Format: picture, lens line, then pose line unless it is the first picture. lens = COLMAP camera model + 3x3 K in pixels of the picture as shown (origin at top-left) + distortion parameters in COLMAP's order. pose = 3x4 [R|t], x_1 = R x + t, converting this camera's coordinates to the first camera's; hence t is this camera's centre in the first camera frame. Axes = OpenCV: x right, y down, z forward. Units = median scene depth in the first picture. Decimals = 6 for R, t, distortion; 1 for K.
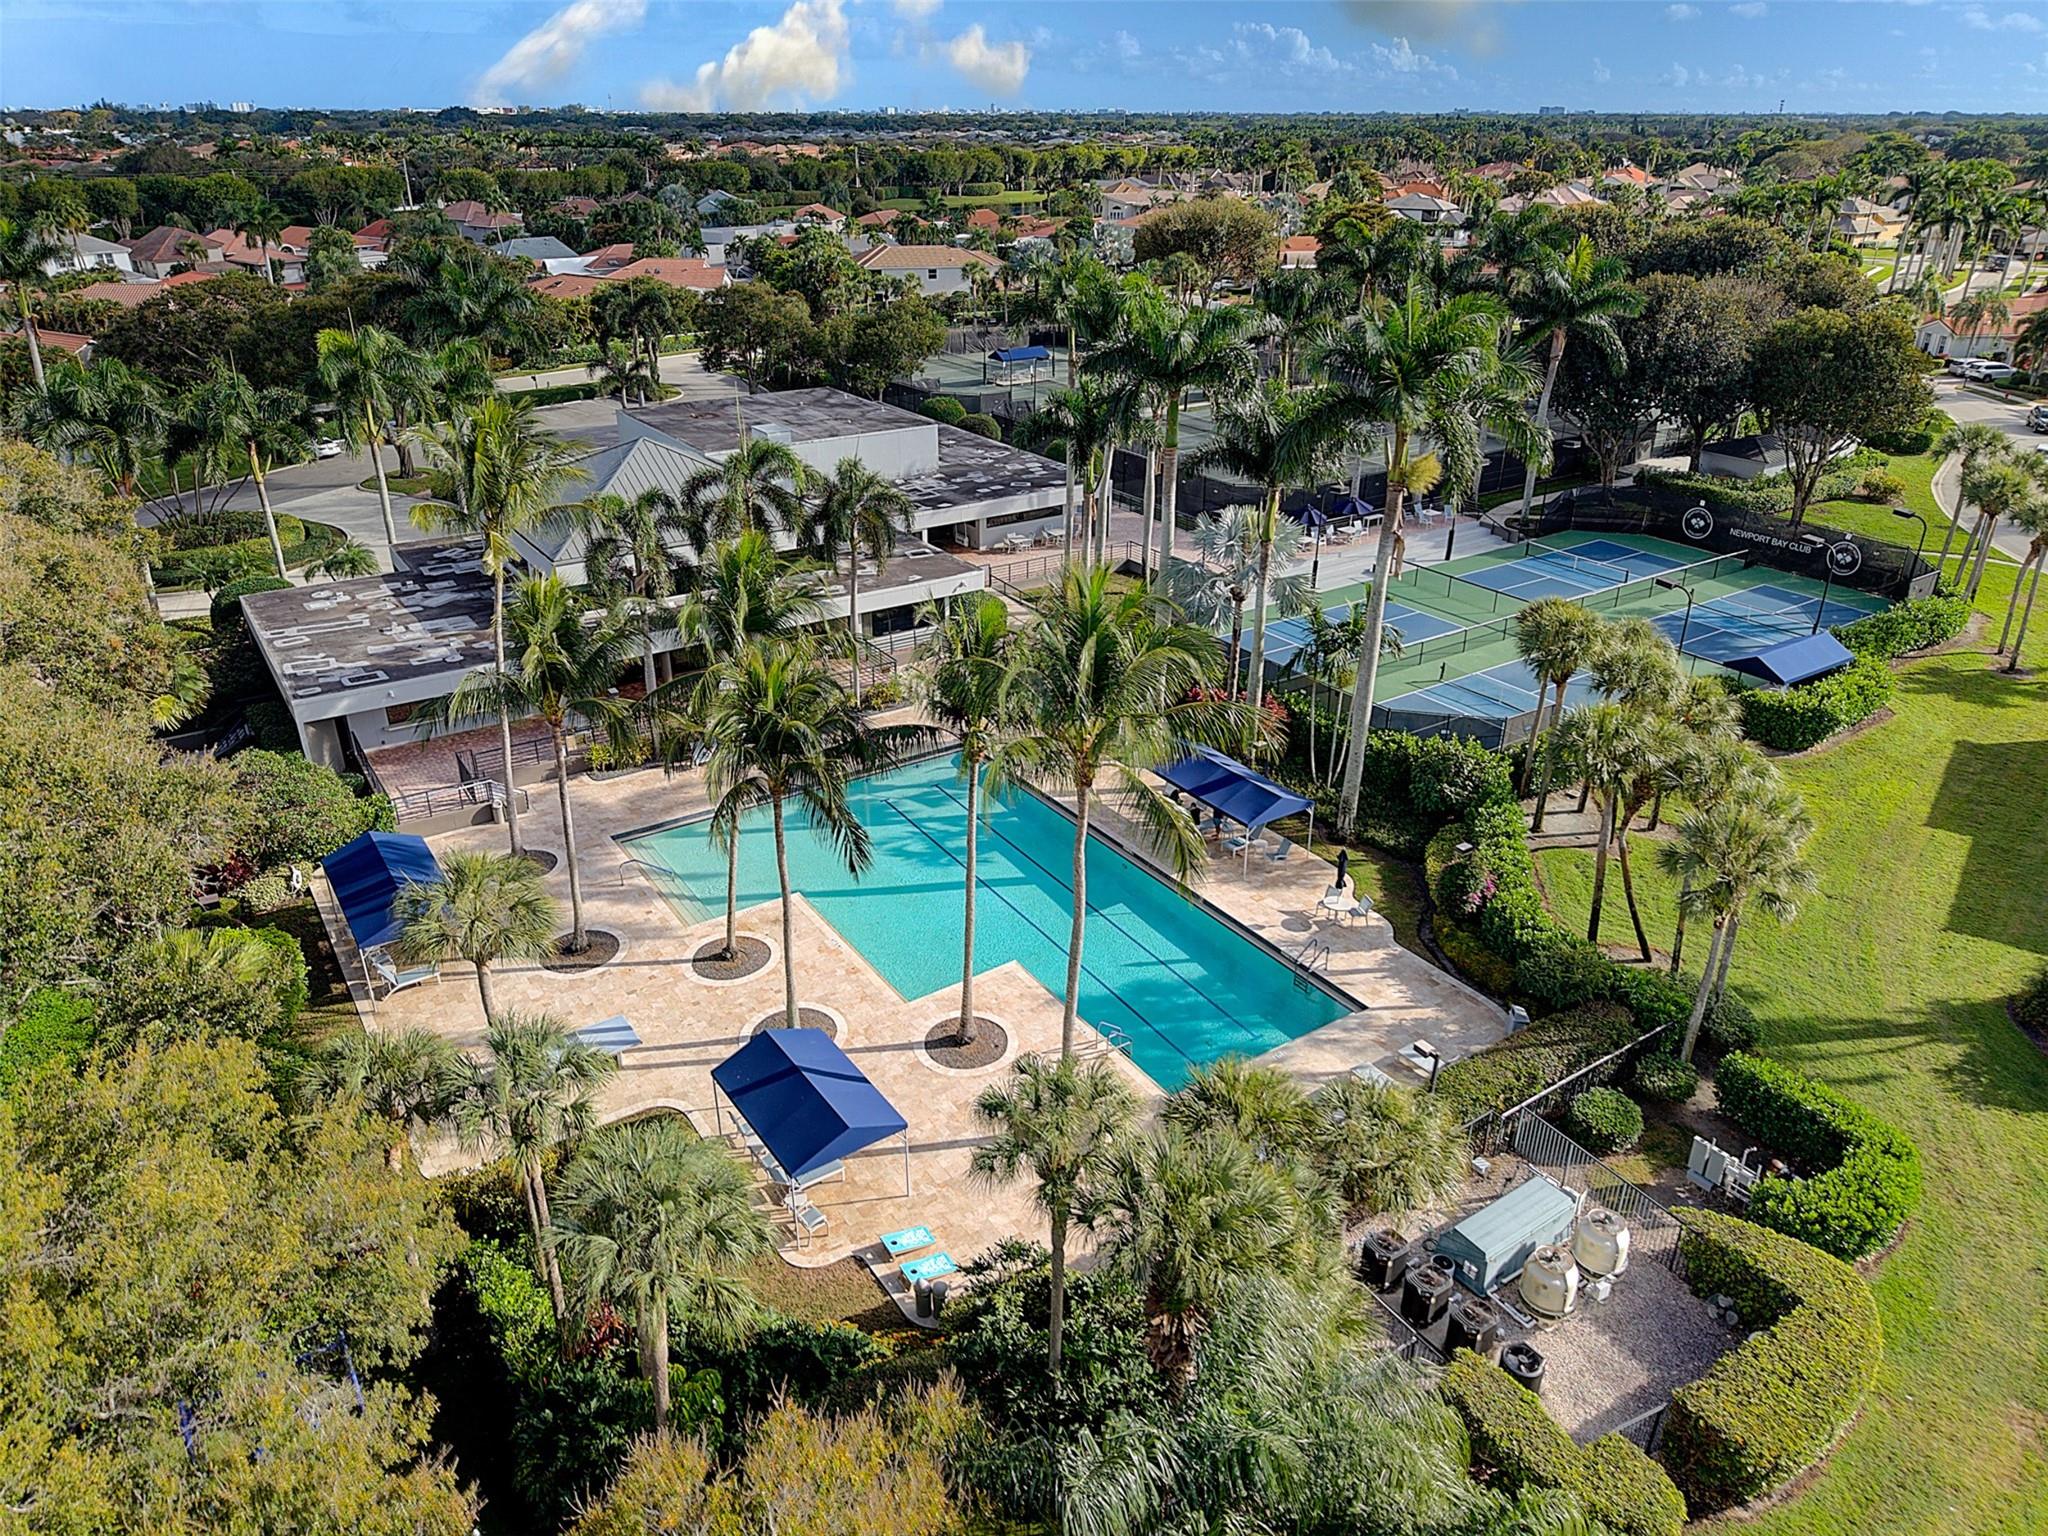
lens RADIAL K [[1369.3, 0, 1024.0], [0, 1369.3, 768.0], [0, 0, 1]] dist [0.019933, -0.020184]
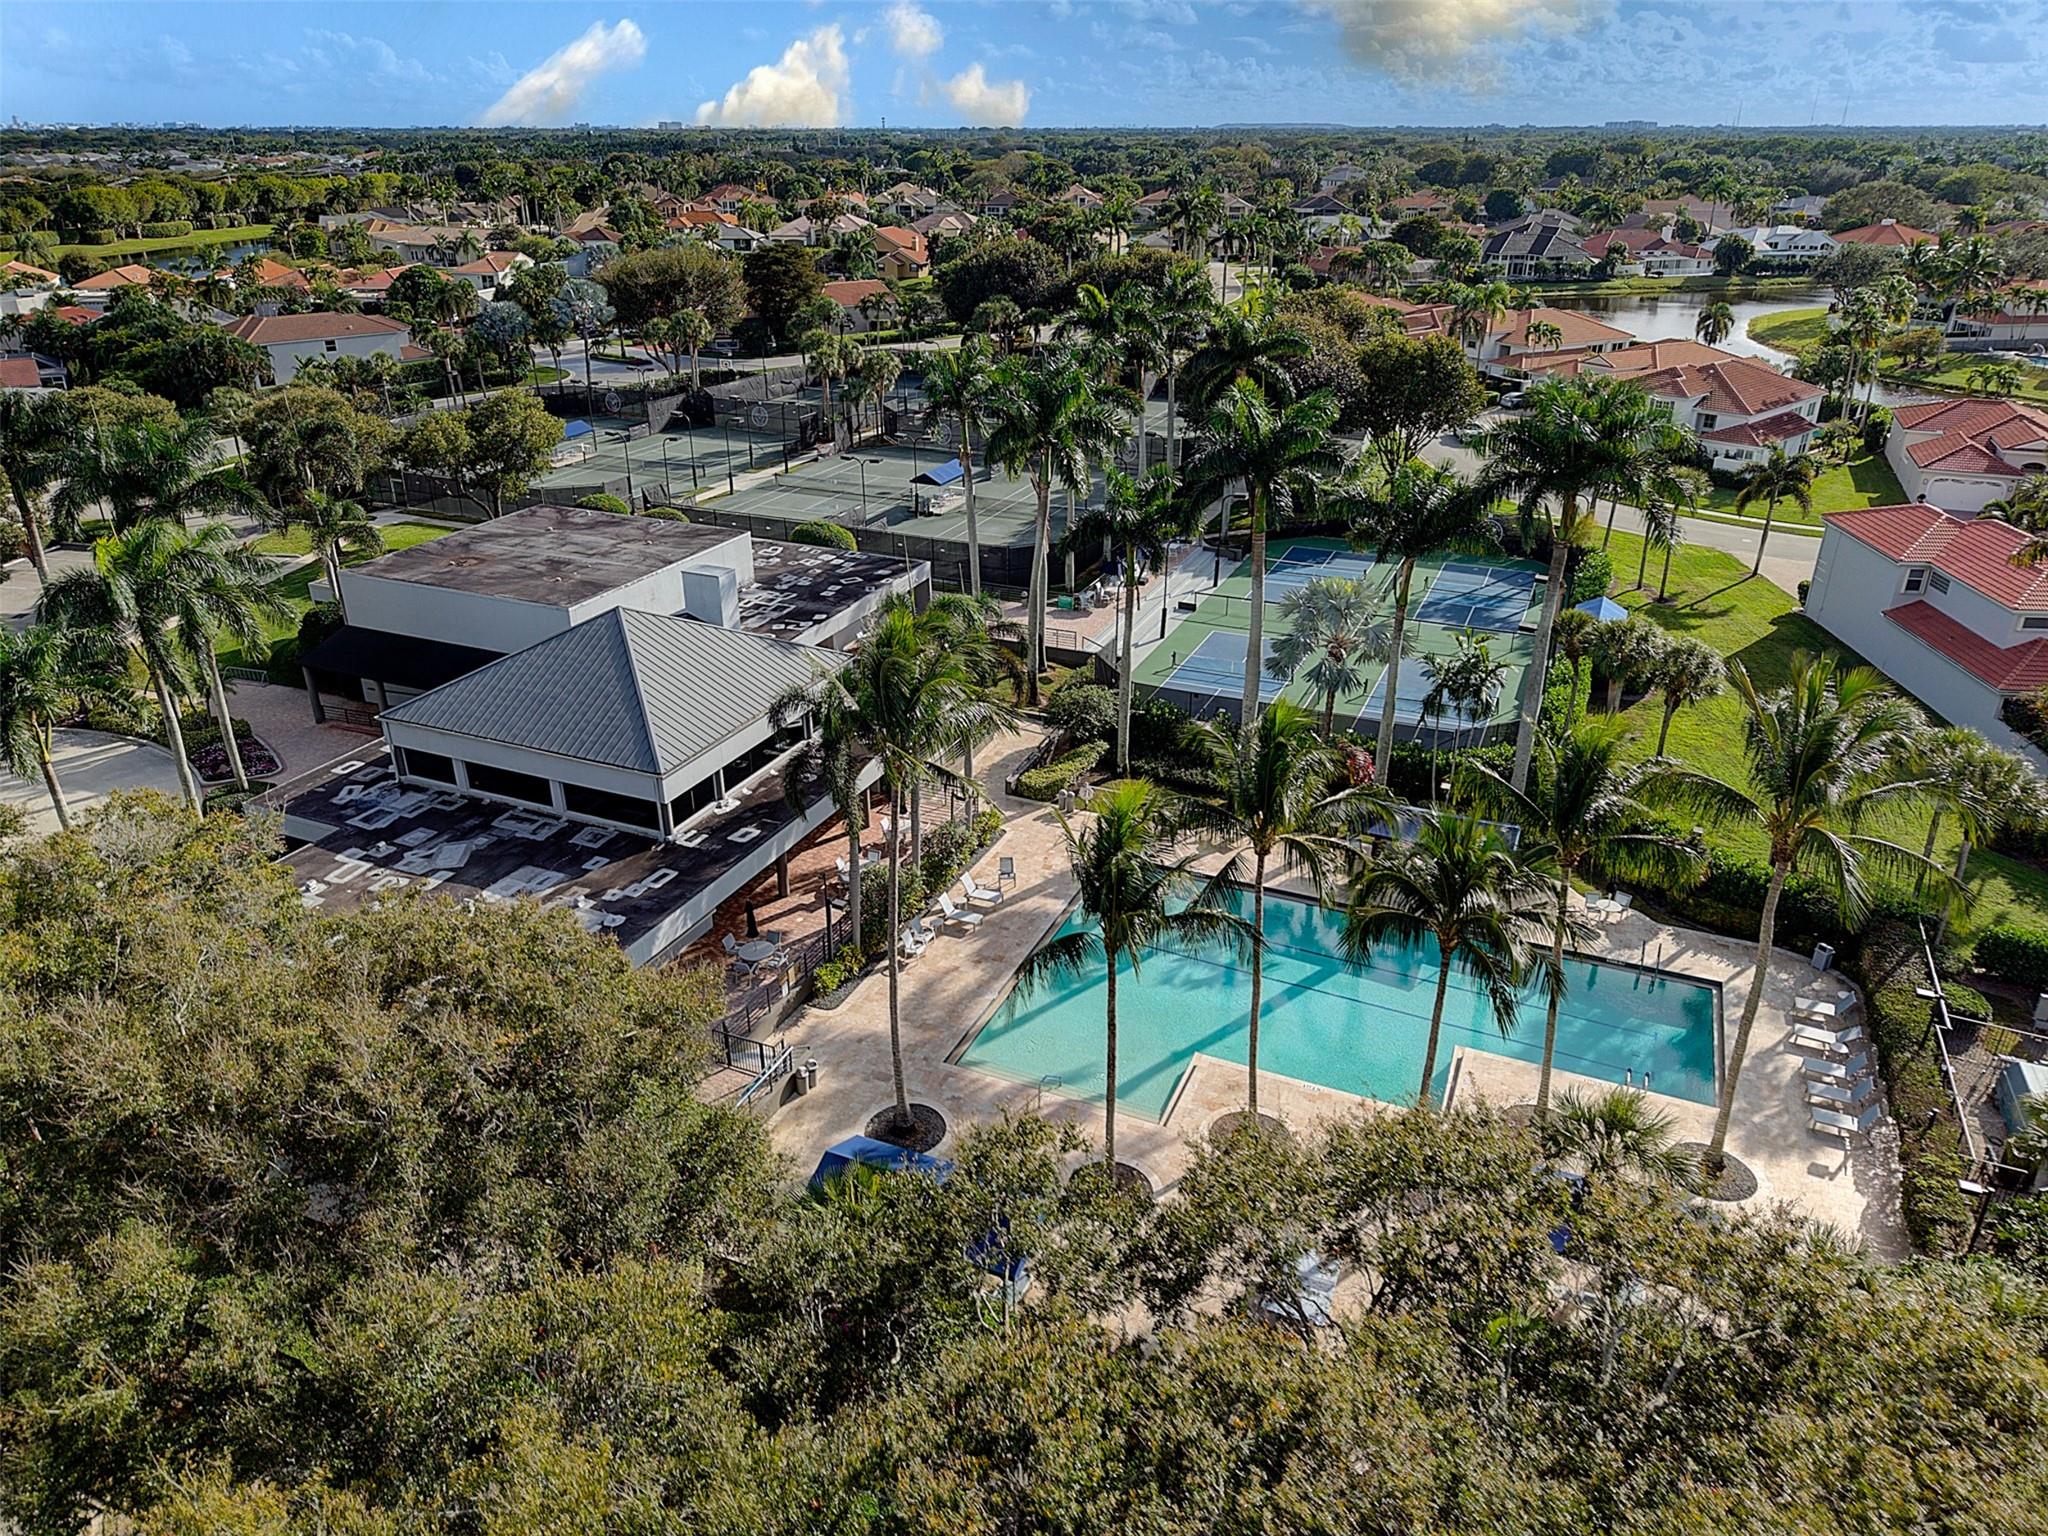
lens RADIAL K [[1369.3, 0, 1024.0], [0, 1369.3, 768.0], [0, 0, 1]] dist [0.019933, -0.020184]
pose [[0.843712, -0.229566, 0.485231, -0.391330], [0.233425, 0.970904, 0.053465, -0.103212], [-0.483386, 0.068156, 0.872750, 0.120702]]
